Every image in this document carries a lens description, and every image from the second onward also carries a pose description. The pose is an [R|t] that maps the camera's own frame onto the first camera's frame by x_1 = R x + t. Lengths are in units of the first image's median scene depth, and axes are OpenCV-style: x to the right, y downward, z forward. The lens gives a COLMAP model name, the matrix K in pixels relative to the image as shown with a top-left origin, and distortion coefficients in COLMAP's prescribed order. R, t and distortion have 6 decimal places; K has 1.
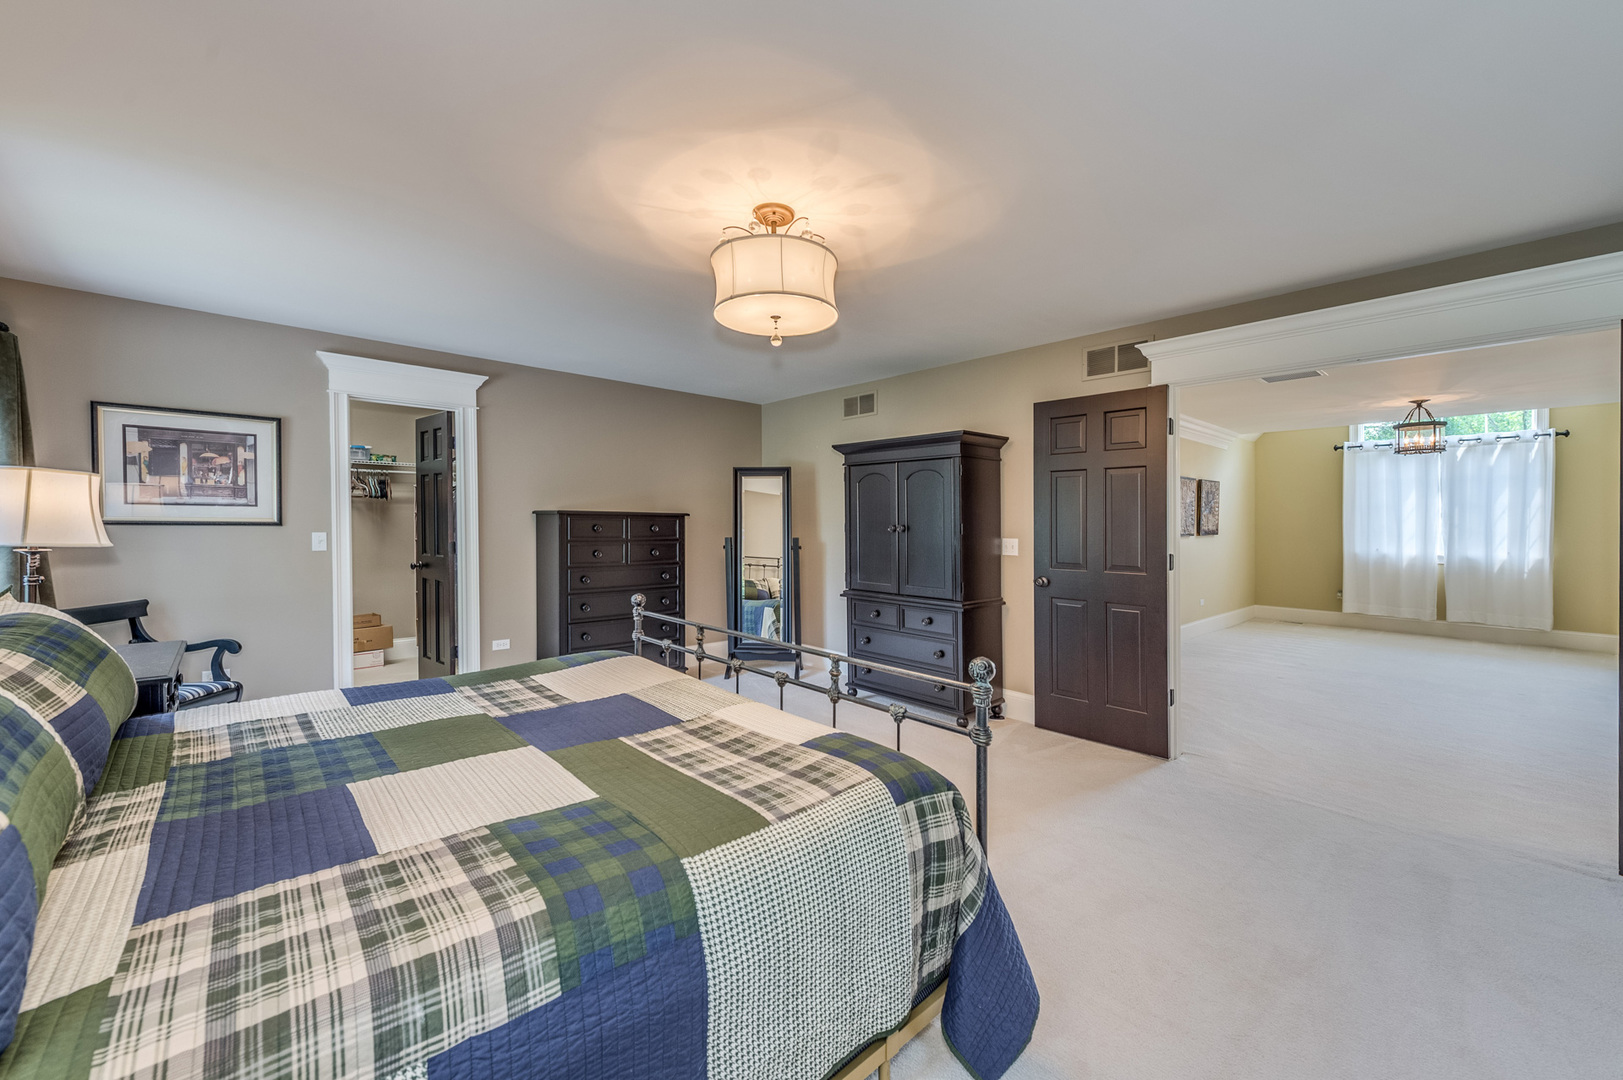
lens RADIAL K [[638.4, 0, 820.0], [0, 638.4, 528.3], [0, 0, 1]] dist [0.008512, 0.000368]
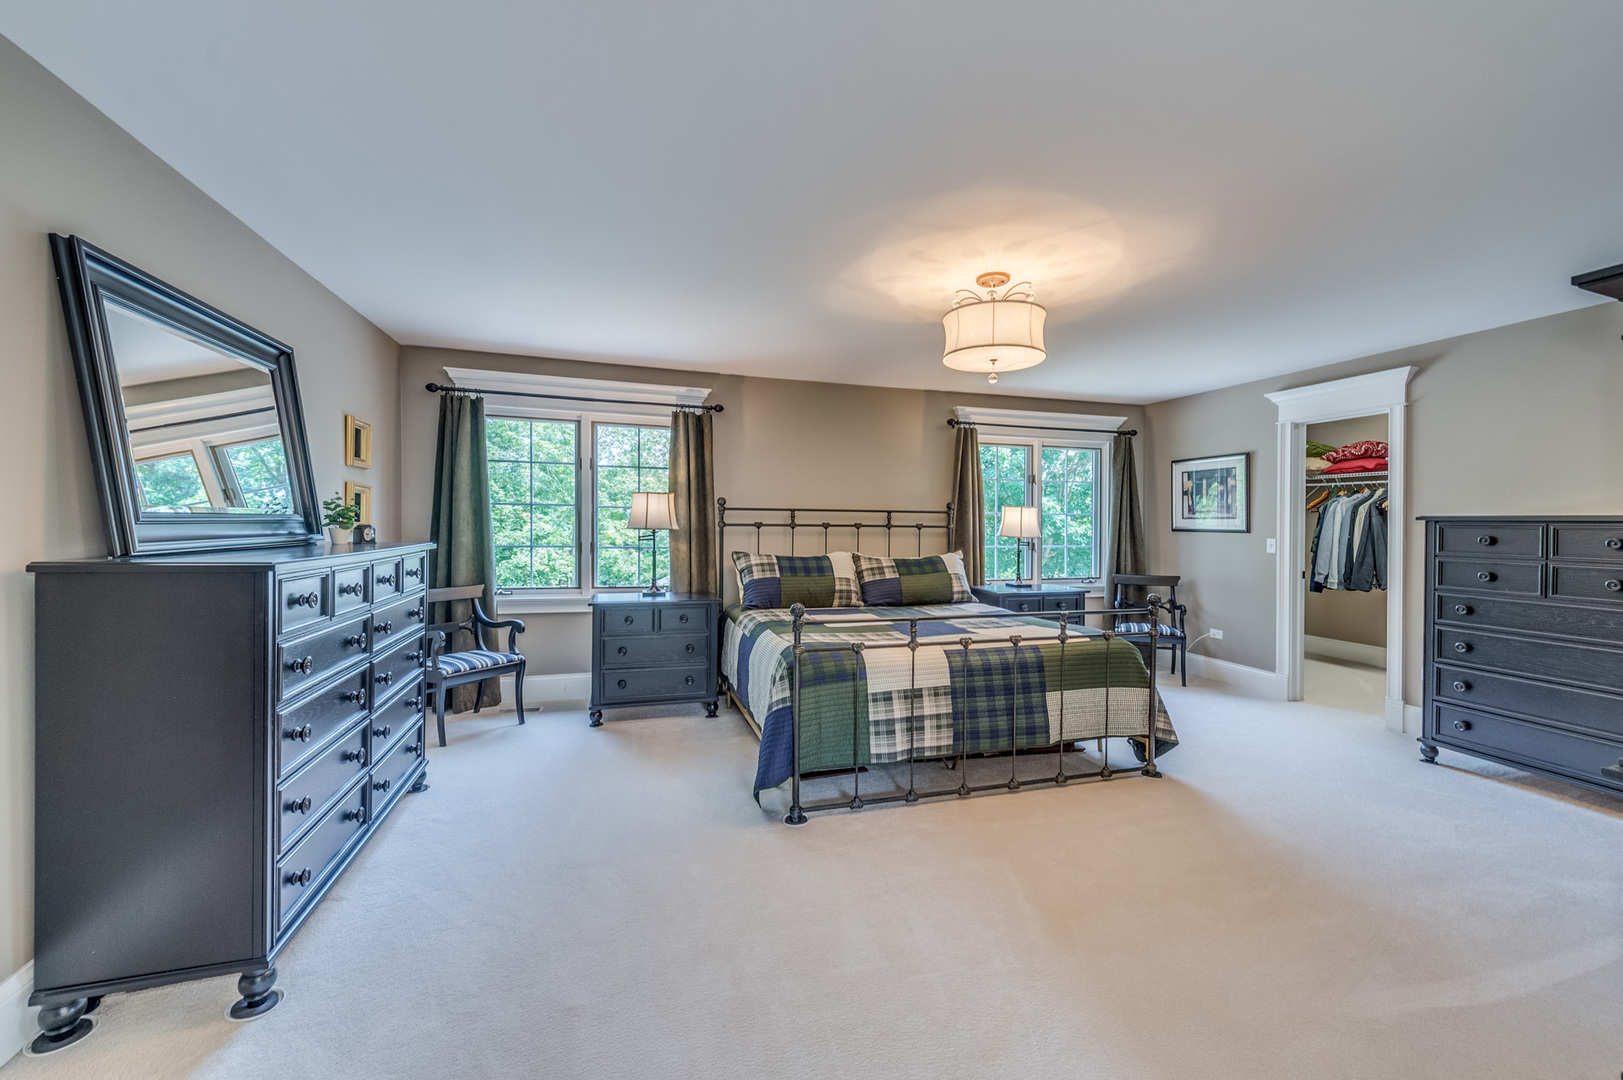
lens RADIAL K [[638.4, 0, 817.0], [0, 638.4, 531.8], [0, 0, 1]] dist [0.008512, 0.000368]
pose [[-0.425033, 0.004217, -0.905168, 0.743065], [-0.021858, 0.999650, 0.014921, -0.007202], [0.904914, 0.026127, -0.424792, 0.760973]]
